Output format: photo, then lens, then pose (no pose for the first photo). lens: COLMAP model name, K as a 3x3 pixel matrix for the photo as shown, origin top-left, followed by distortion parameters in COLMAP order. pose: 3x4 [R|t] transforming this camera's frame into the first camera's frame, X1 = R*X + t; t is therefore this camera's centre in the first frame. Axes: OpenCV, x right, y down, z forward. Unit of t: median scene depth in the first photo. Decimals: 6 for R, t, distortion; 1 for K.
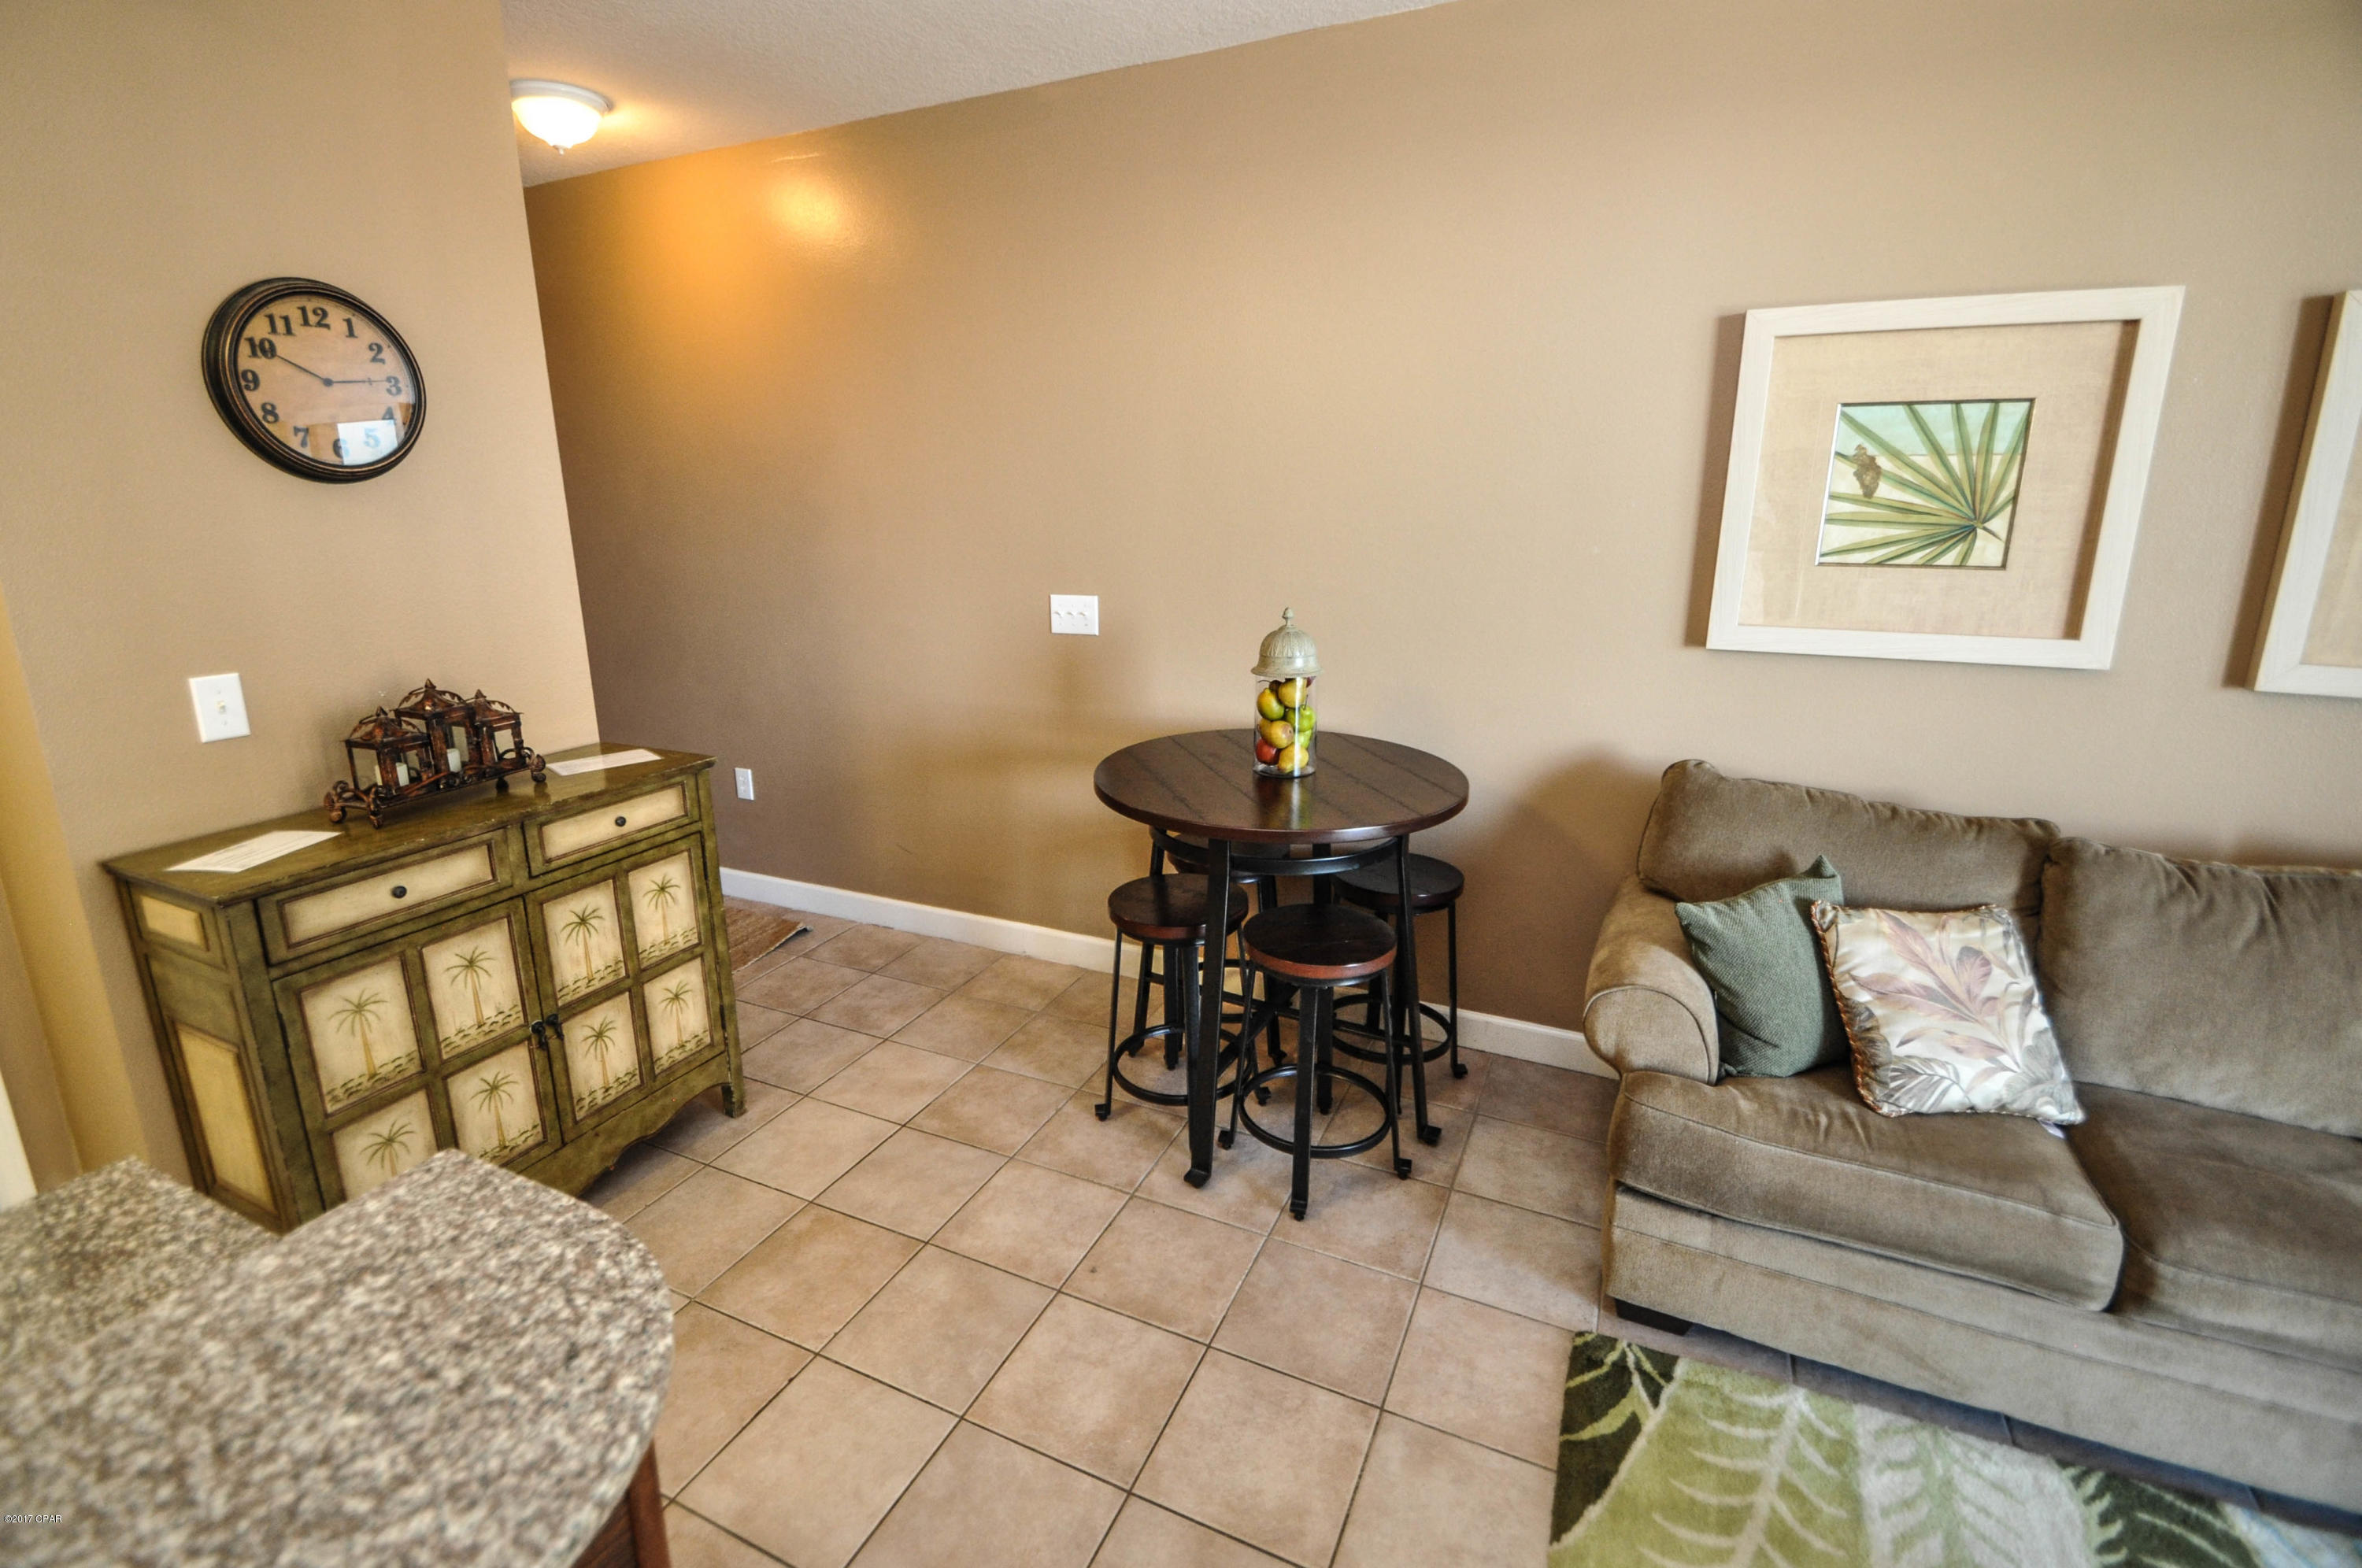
lens RADIAL K [[1050.0, 0, 1158.6], [0, 1050.0, 750.8], [0, 0, 1]] dist [0.030137, -0.026459]
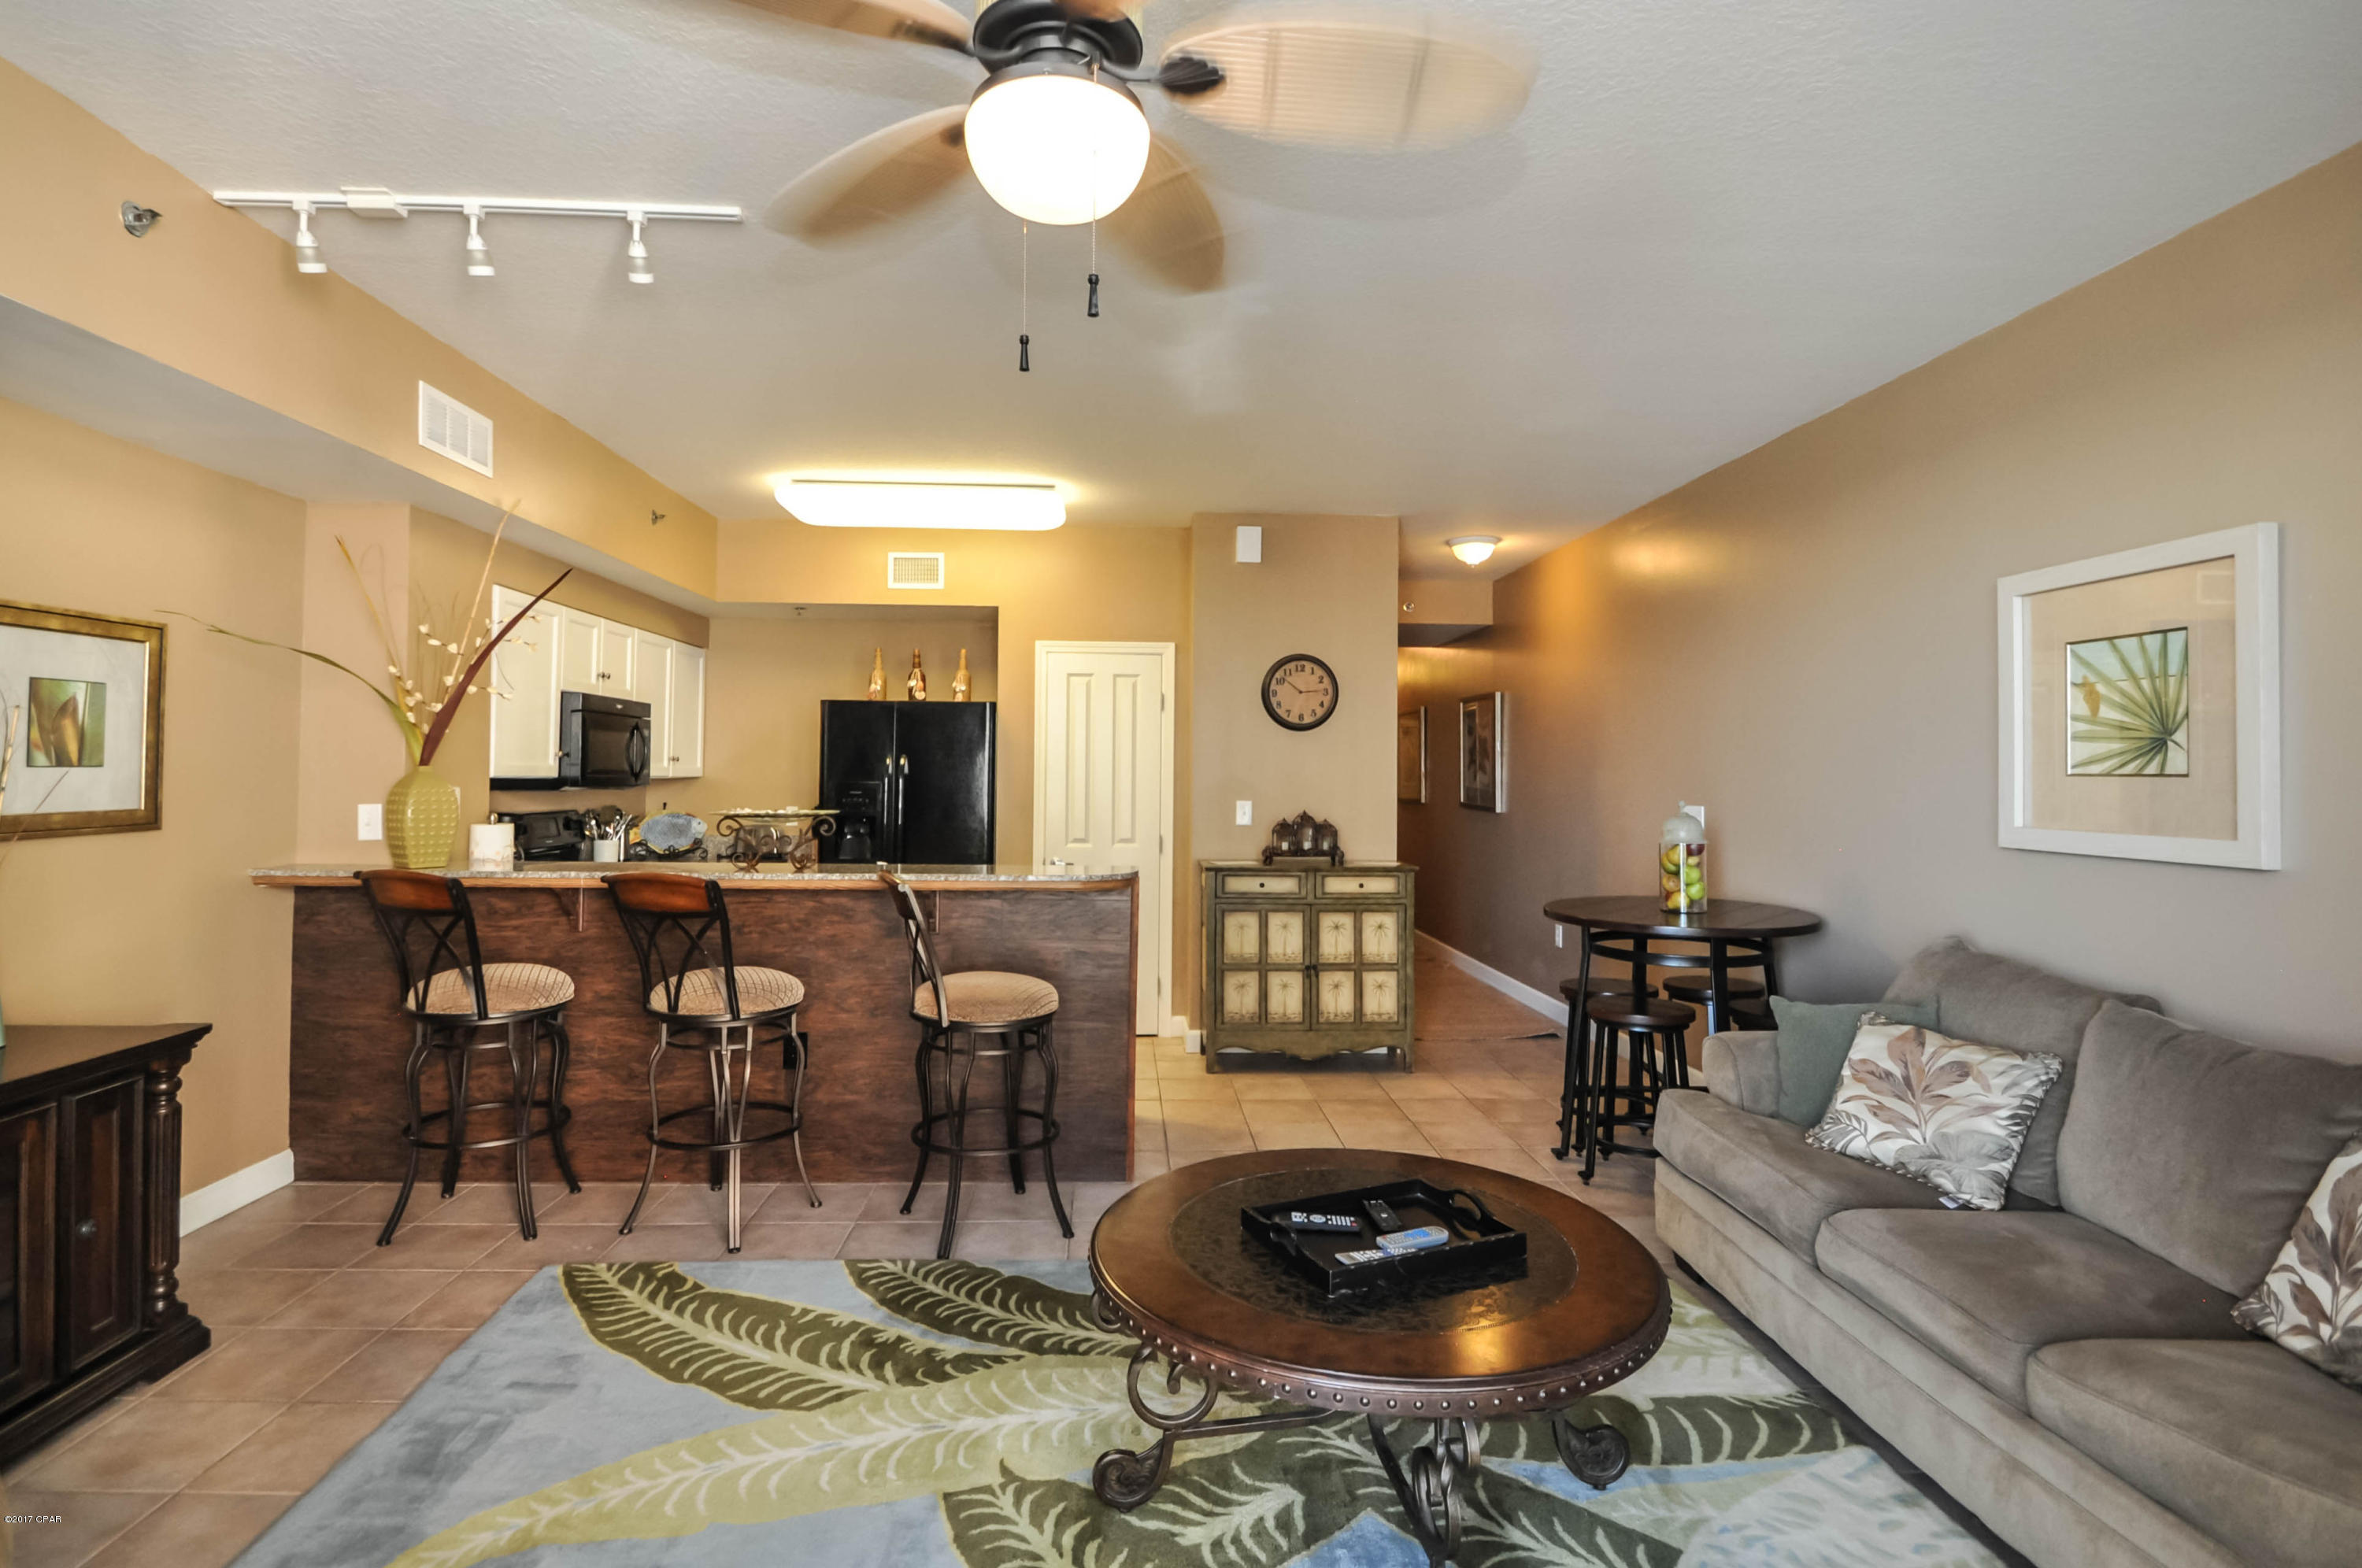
lens RADIAL K [[1153.5, 0, 1155.0], [0, 1153.5, 739.5], [0, 0, 1]] dist [0.019063, -0.018054]
pose [[0.463876, -0.015099, -0.885771, 1.392658], [-0.221693, 0.966063, -0.132568, 0.189719], [0.857713, 0.257865, 0.444786, -0.462937]]
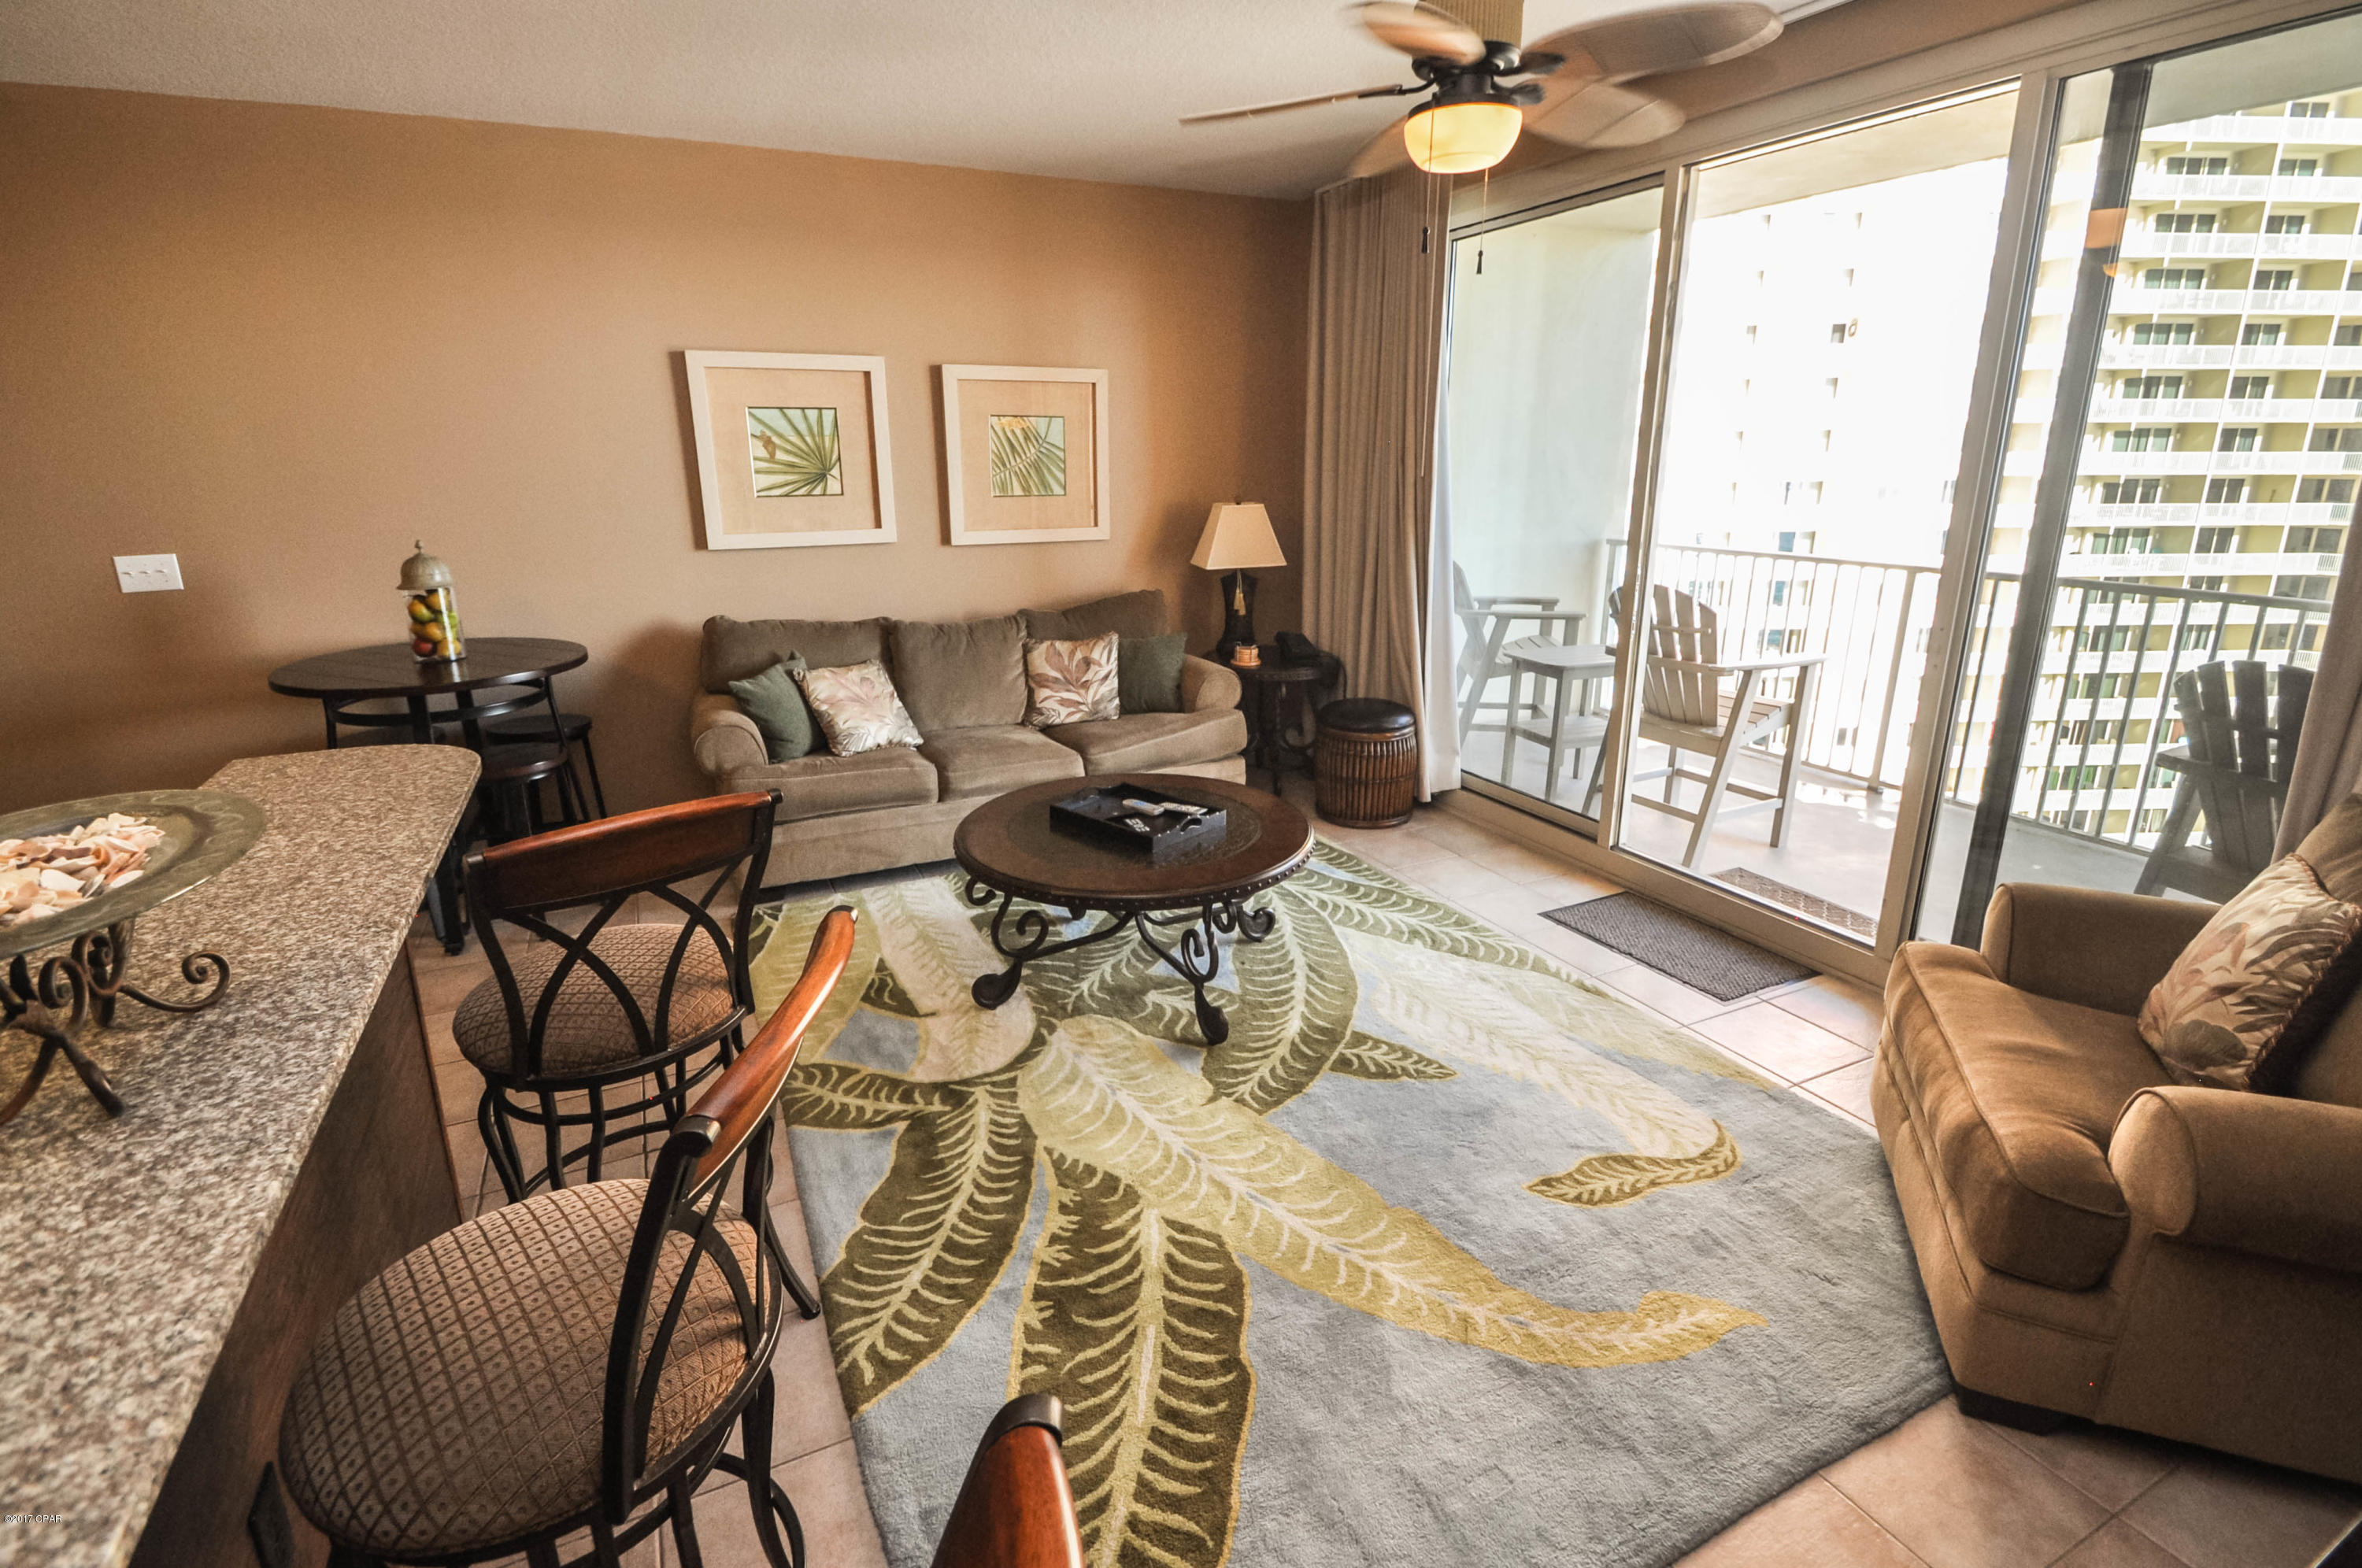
lens RADIAL K [[1074.7, 0, 1162.0], [0, 1074.7, 751.4], [0, 0, 1]] dist [0.003396, -0.011205]
pose [[0.628072, -0.207019, 0.750112, -0.426968], [0.189855, 0.975599, 0.110283, 0.186360], [-0.754639, 0.073147, 0.652050, -0.718749]]
